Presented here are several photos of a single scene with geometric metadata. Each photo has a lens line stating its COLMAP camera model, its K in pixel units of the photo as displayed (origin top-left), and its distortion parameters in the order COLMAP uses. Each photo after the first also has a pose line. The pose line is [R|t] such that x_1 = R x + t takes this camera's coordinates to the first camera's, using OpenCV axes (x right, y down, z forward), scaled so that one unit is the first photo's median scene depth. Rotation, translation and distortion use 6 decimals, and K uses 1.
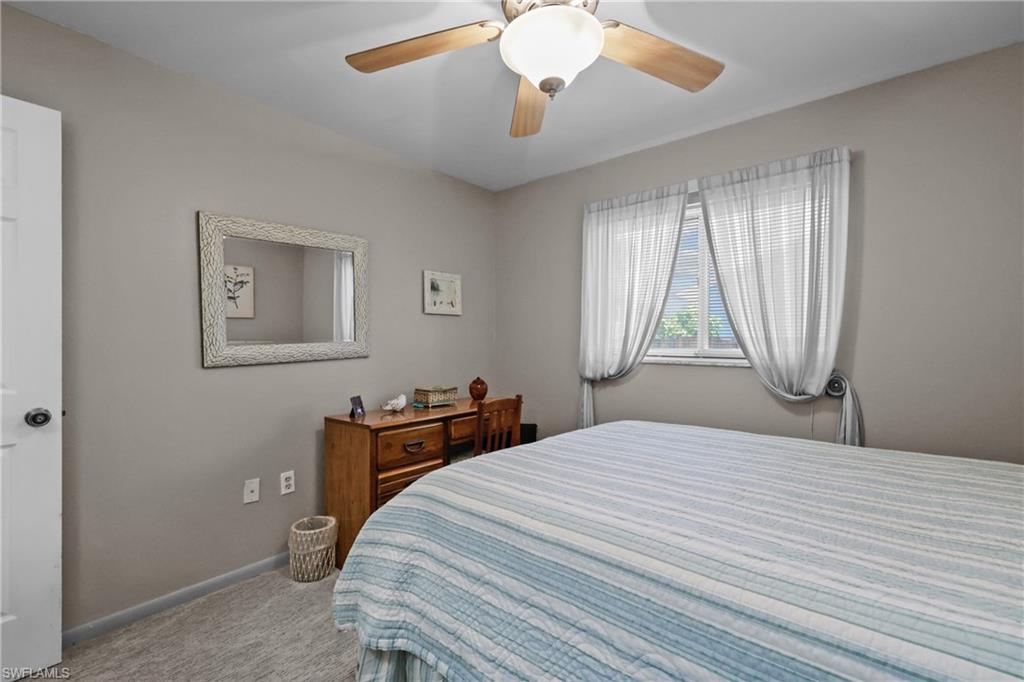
lens RADIAL K [[440.5, 0, 514.8], [0, 440.5, 337.3], [0, 0, 1]] dist [0.001986, 0.000153]
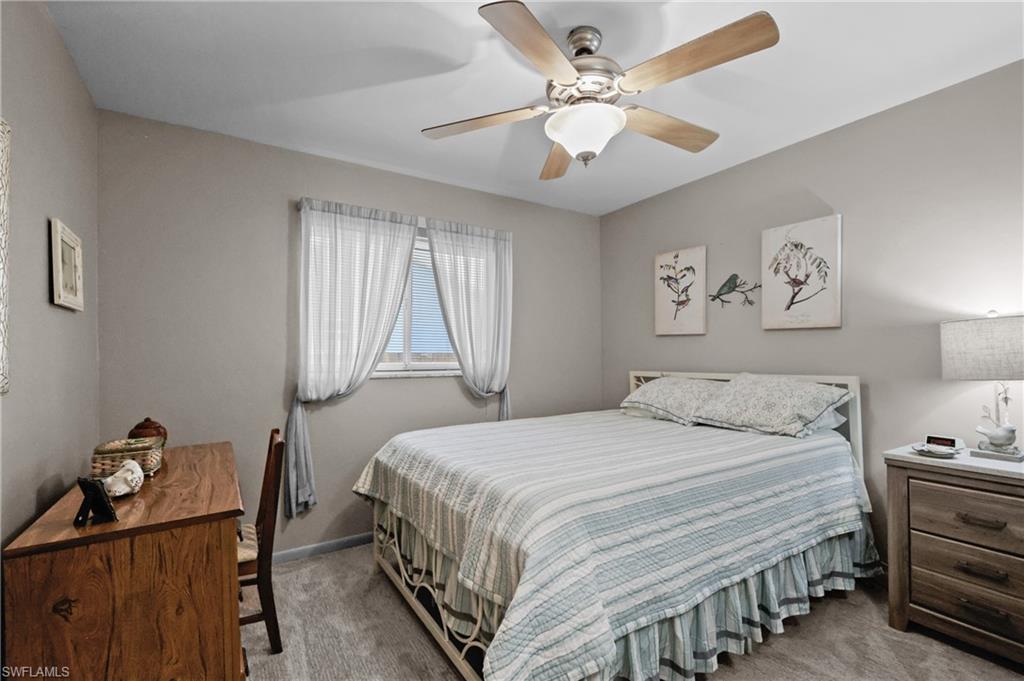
lens RADIAL K [[452.8, 0, 508.9], [0, 452.8, 344.5], [0, 0, 1]] dist [0.000344, 0.000035]
pose [[0.301903, 0.019766, 0.953134, -0.645827], [0.001622, 0.999773, -0.021247, 0.003583], [-0.953337, 0.007960, 0.301803, 0.420221]]
